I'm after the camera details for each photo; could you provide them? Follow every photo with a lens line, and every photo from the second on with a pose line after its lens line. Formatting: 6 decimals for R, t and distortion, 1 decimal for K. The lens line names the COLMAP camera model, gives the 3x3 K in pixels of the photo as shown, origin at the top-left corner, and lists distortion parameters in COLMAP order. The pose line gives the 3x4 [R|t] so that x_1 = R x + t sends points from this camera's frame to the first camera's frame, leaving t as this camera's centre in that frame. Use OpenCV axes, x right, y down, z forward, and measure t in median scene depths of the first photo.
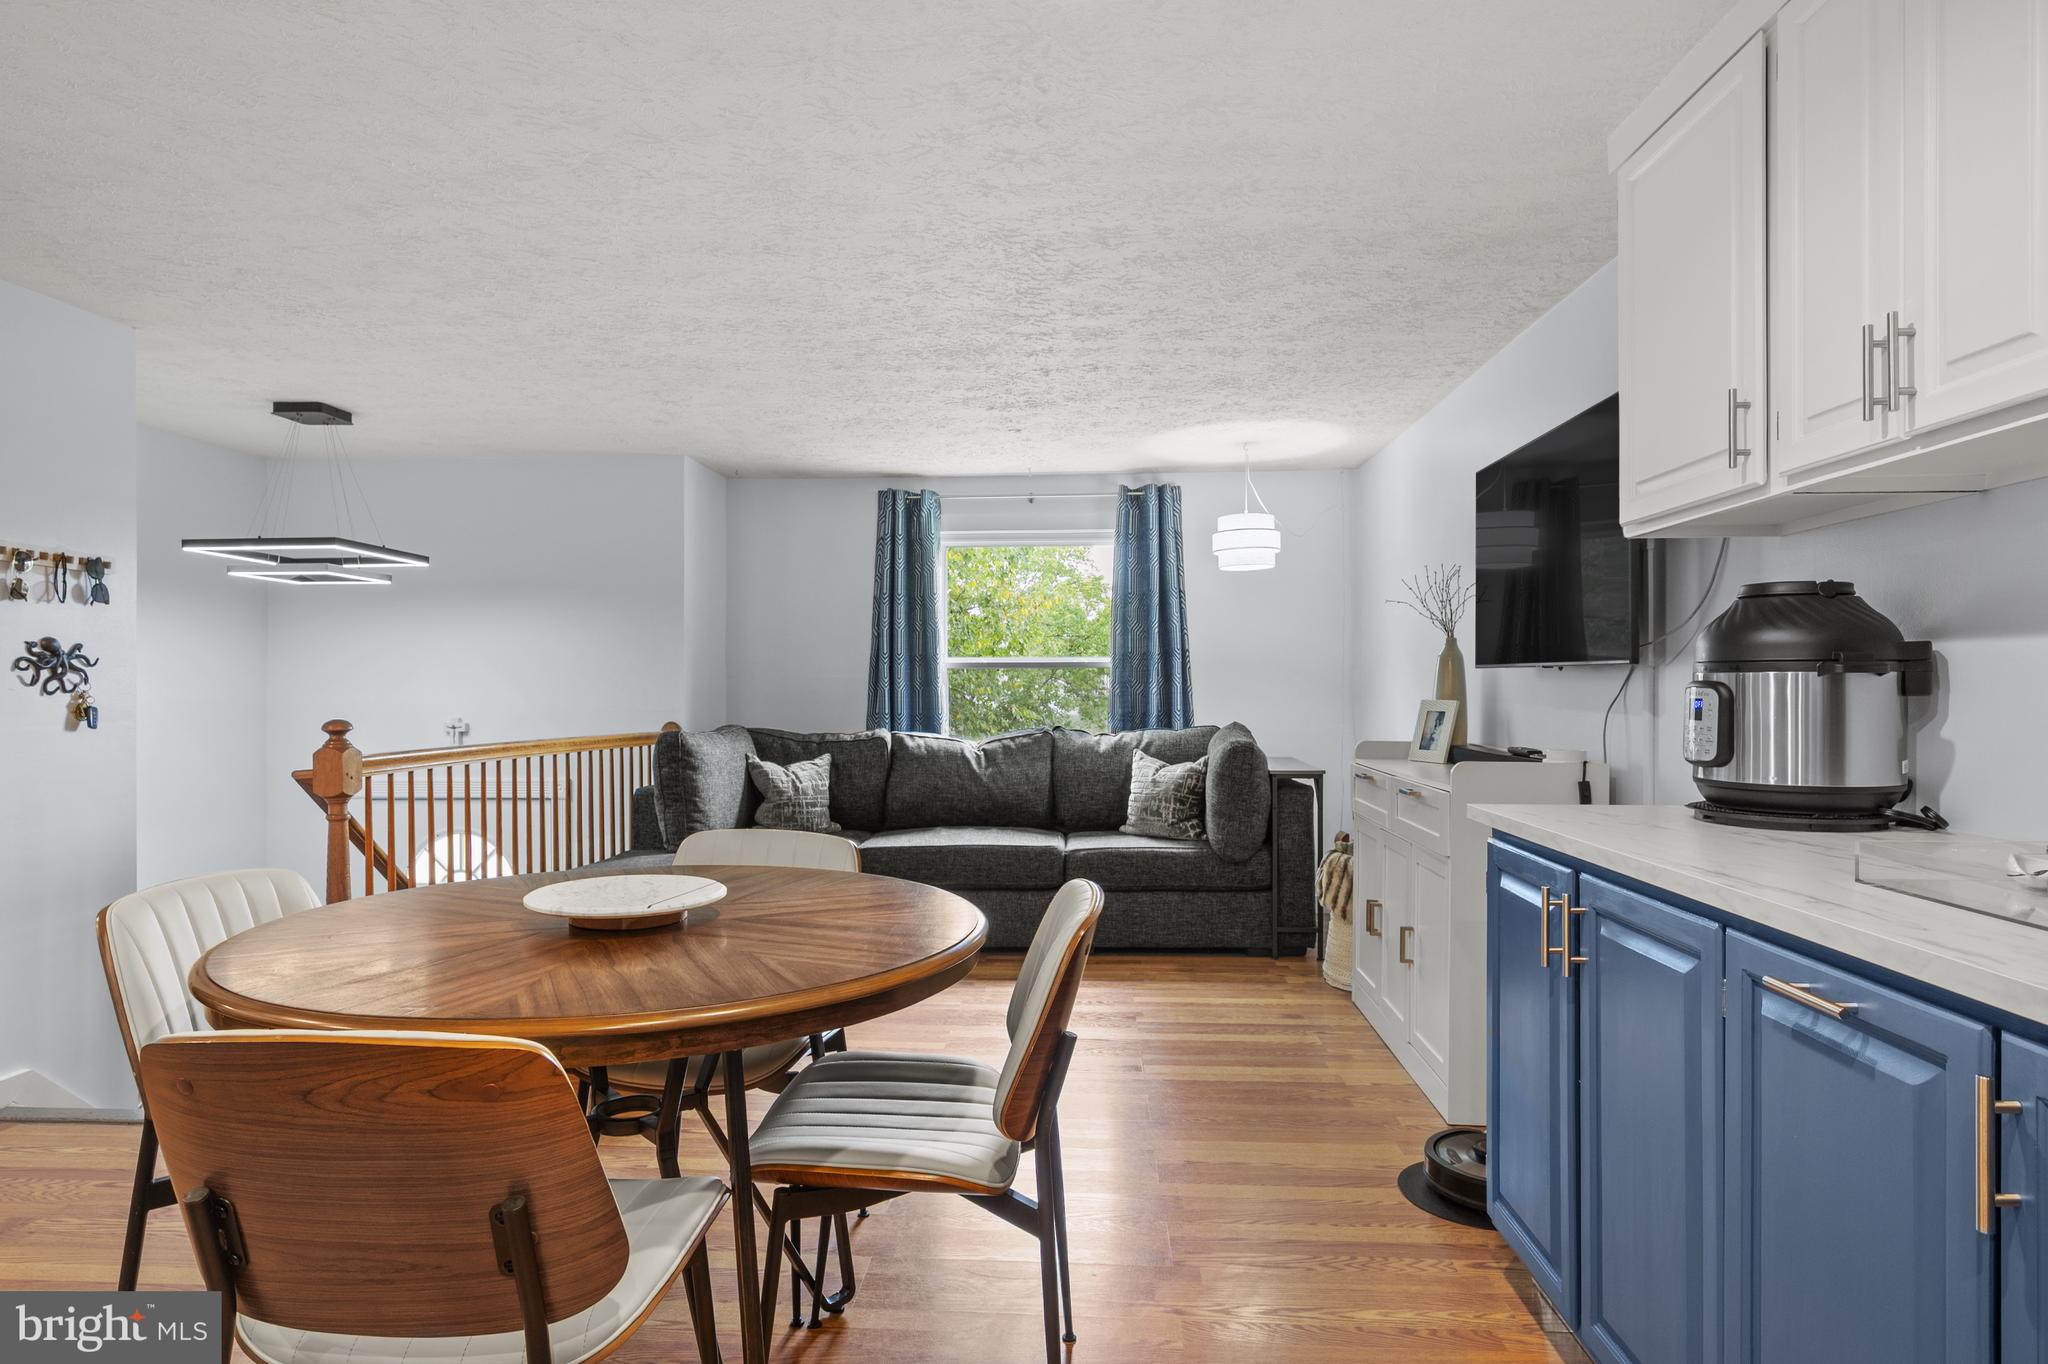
lens RADIAL K [[1148.5, 0, 1022.0], [0, 1148.5, 690.0], [0, 0, 1]] dist [-0.001373, 0.000673]
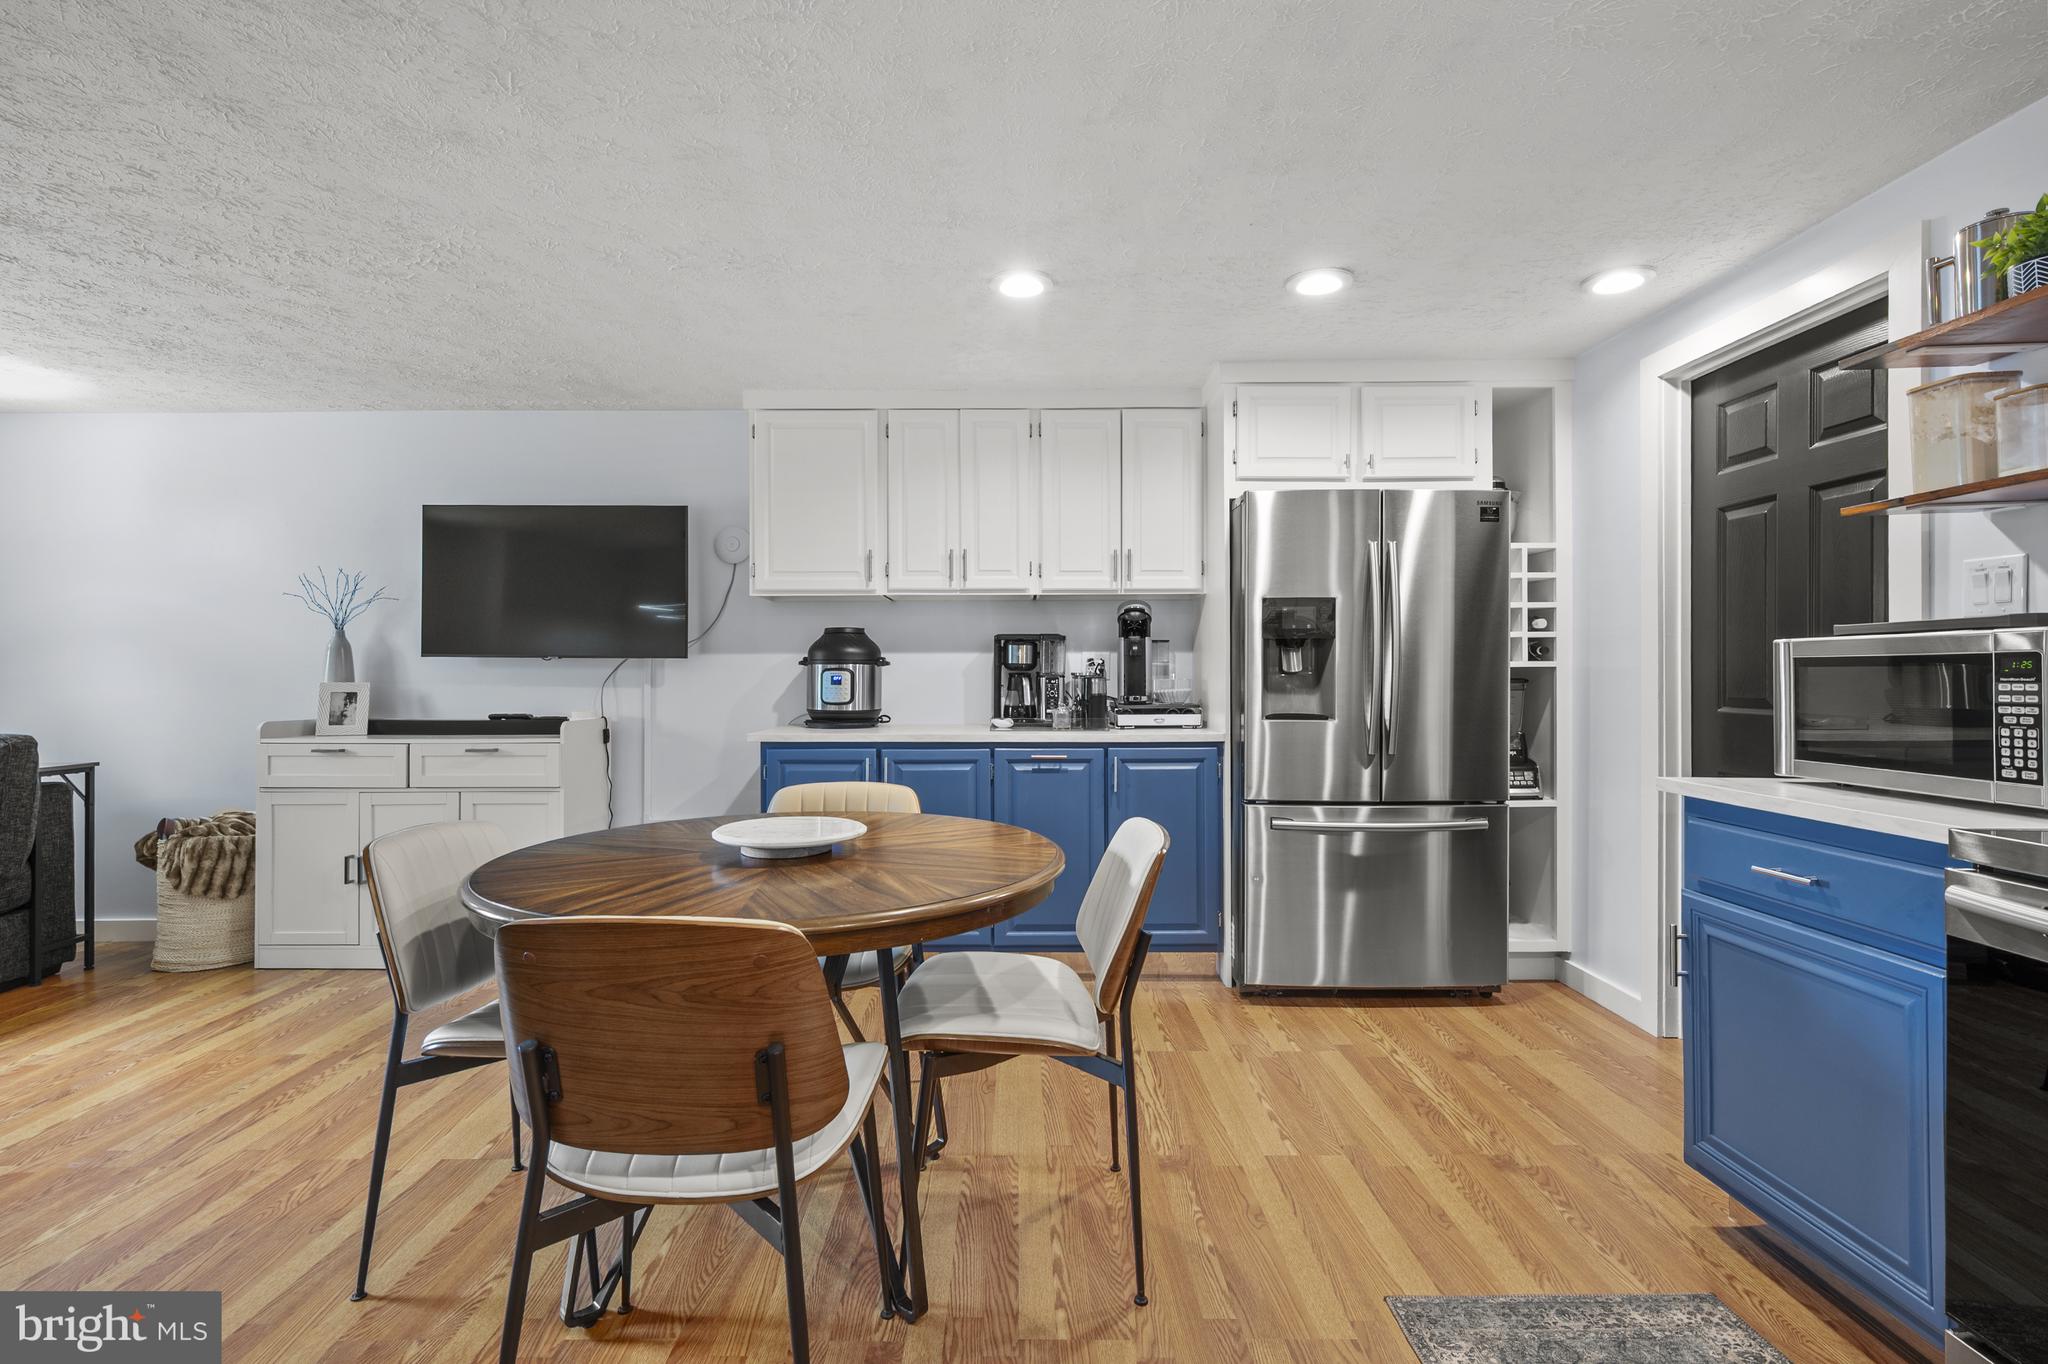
lens RADIAL K [[953.1, 0, 996.5], [0, 953.1, 666.4], [0, 0, 1]] dist [0.000588, 0.000399]
pose [[-0.054791, 0.001376, 0.998497, -0.626985], [0.004561, 0.999989, -0.001127, -0.003467], [-0.998487, 0.004492, -0.054796, 0.366645]]
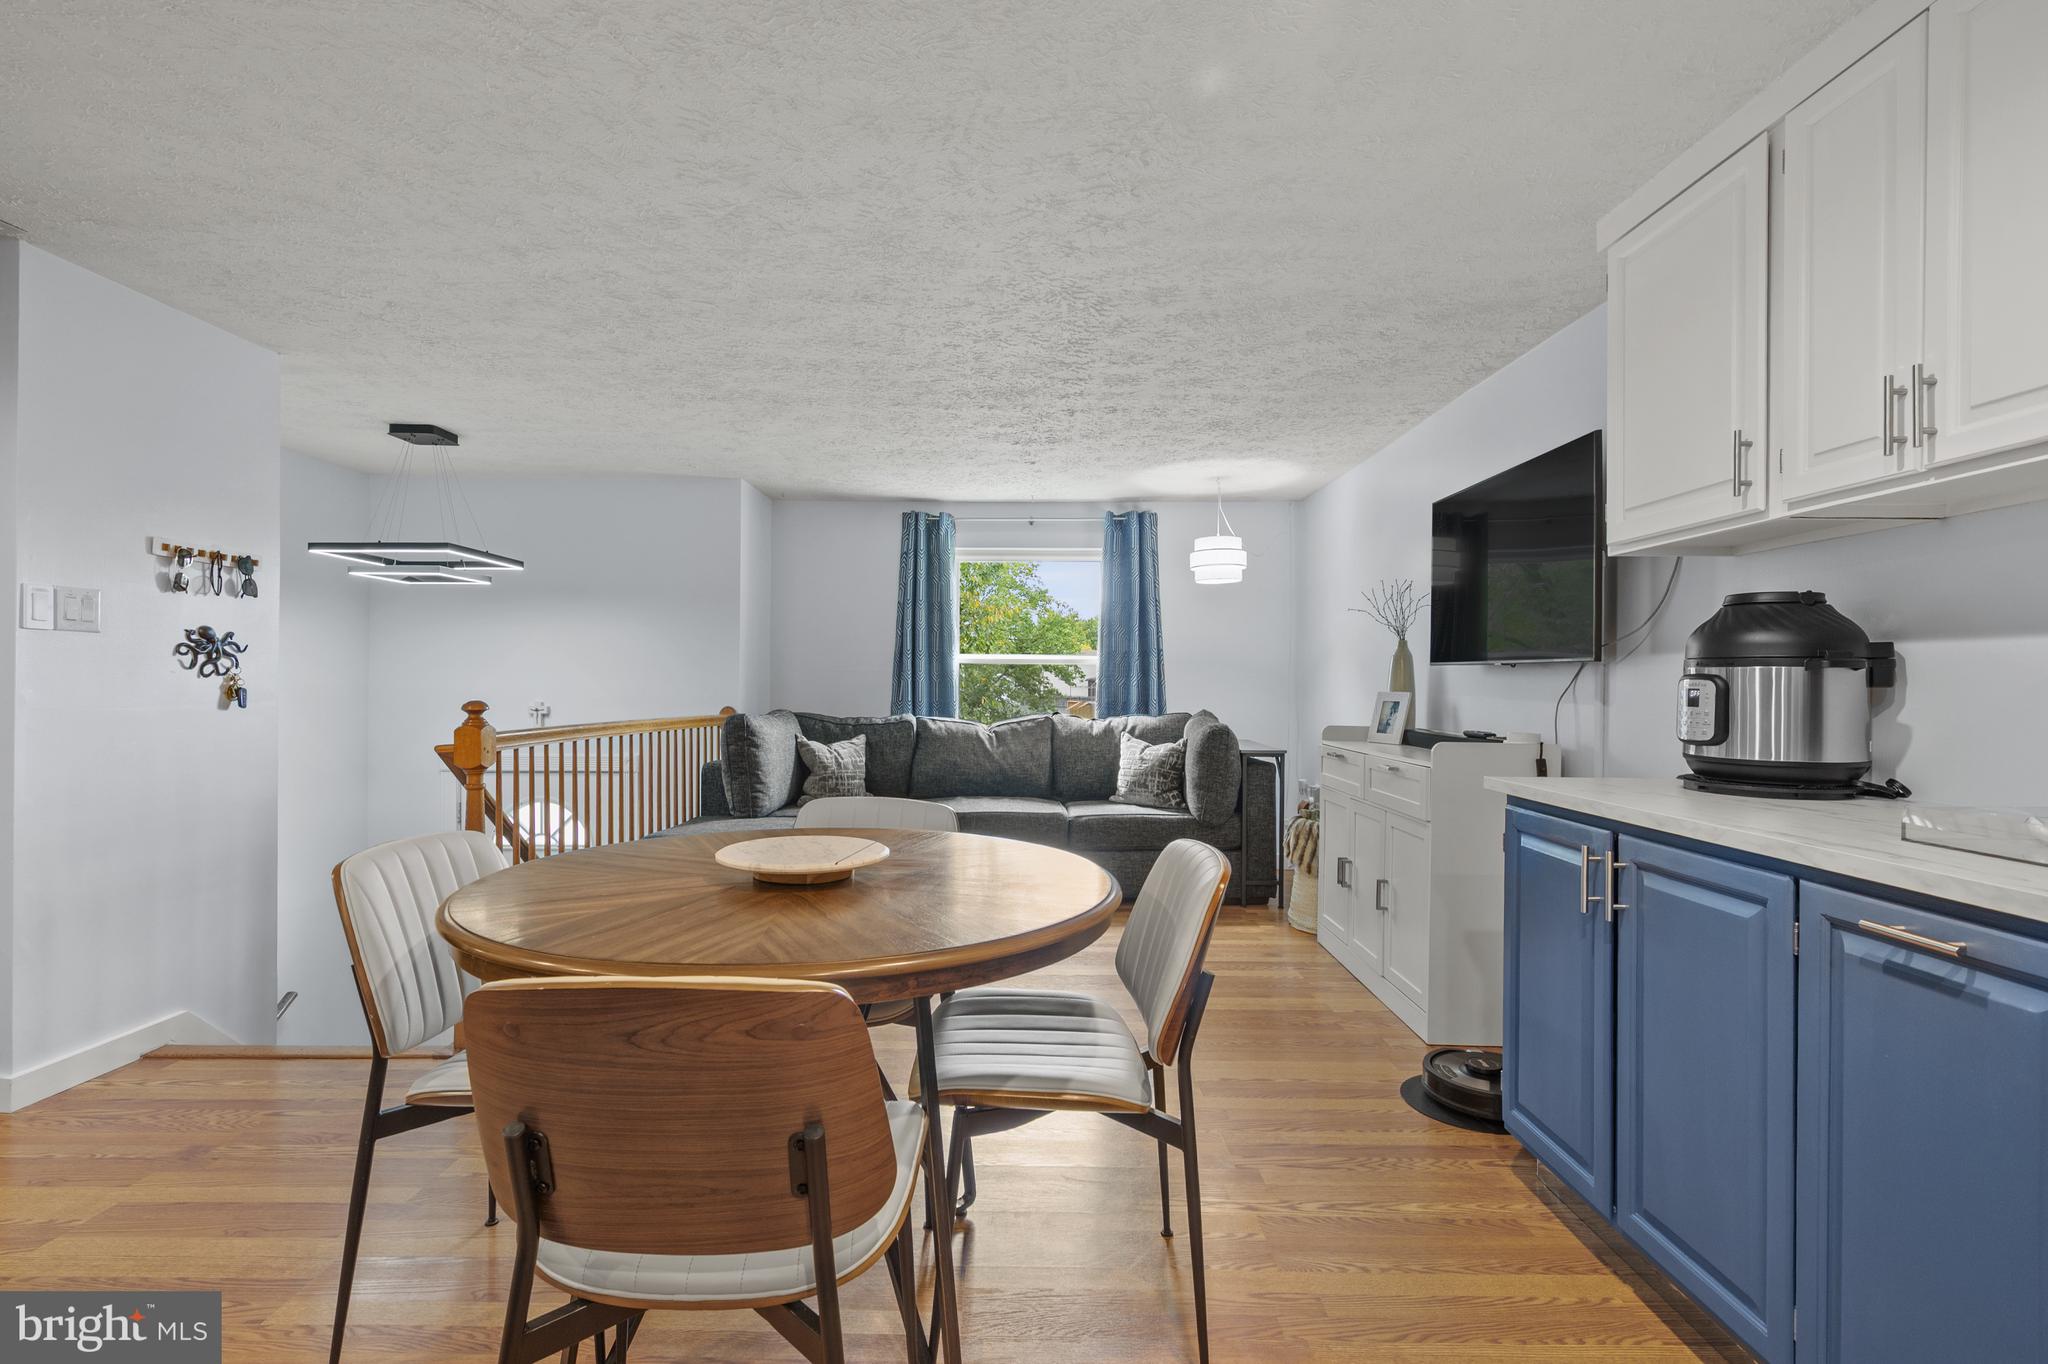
lens RADIAL K [[953.1, 0, 1021.4], [0, 953.1, 684.8], [0, 0, 1]] dist [0.000588, 0.000399]
pose [[0.998525, 0.007912, 0.053714, -0.077984], [-0.007905, 0.999969, -0.000334, 0.004390], [-0.053715, -0.000091, 0.998556, 0.019993]]
